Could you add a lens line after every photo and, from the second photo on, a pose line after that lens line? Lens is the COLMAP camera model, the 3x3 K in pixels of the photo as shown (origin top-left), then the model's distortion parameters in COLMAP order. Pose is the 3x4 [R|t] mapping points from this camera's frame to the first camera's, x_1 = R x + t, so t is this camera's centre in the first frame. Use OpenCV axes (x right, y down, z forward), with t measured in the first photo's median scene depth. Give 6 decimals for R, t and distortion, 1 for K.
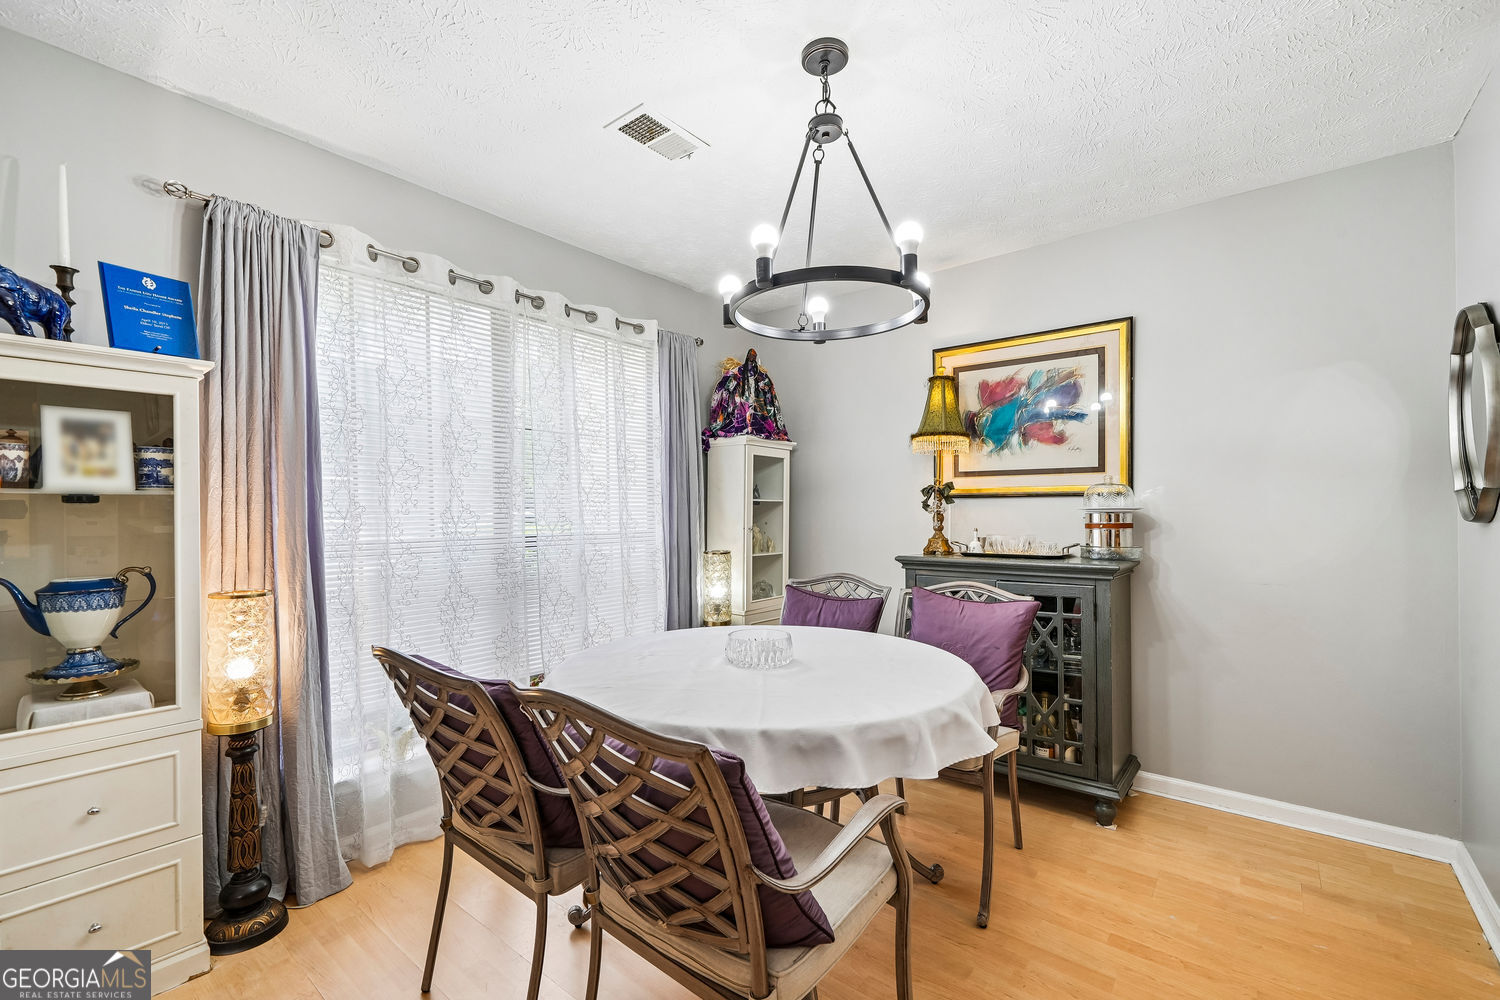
lens RADIAL K [[613.9, 0, 756.8], [0, 613.9, 508.7], [0, 0, 1]] dist [-0.002462, -0.000505]
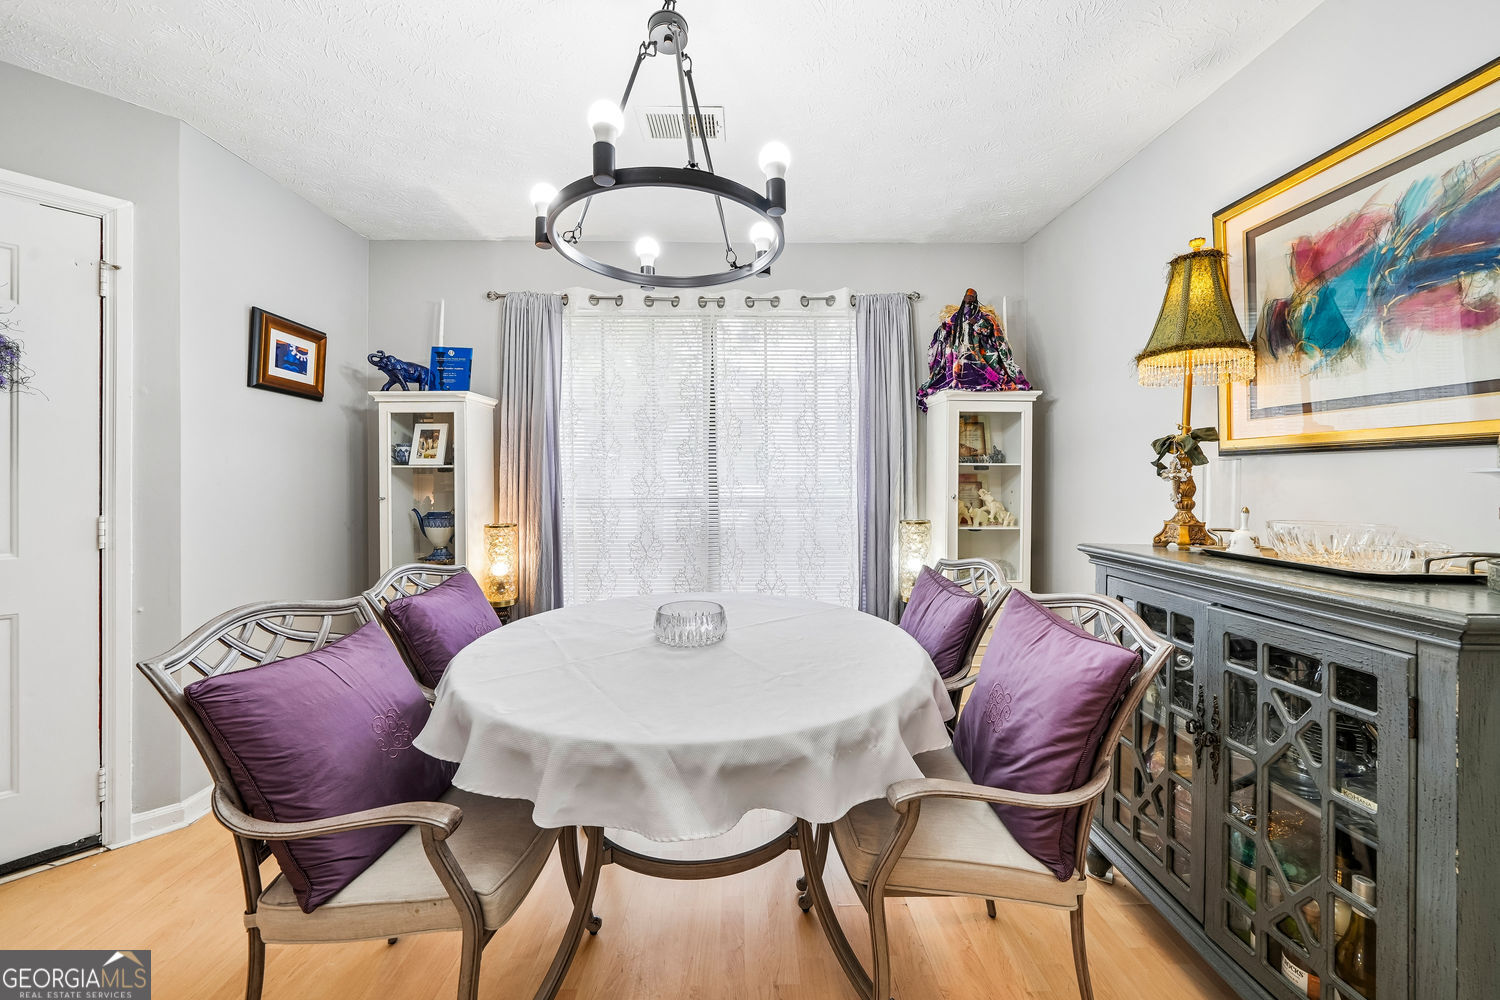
lens RADIAL K [[526.6, 0, 755.7], [0, 526.6, 479.8], [0, 0, 1]] dist [-0.009976, 0.000173]
pose [[0.653403, 0.005051, -0.756994, 0.410180], [0.001412, 0.999968, 0.007891, 0.001966], [0.757009, -0.006224, 0.653374, 0.334893]]
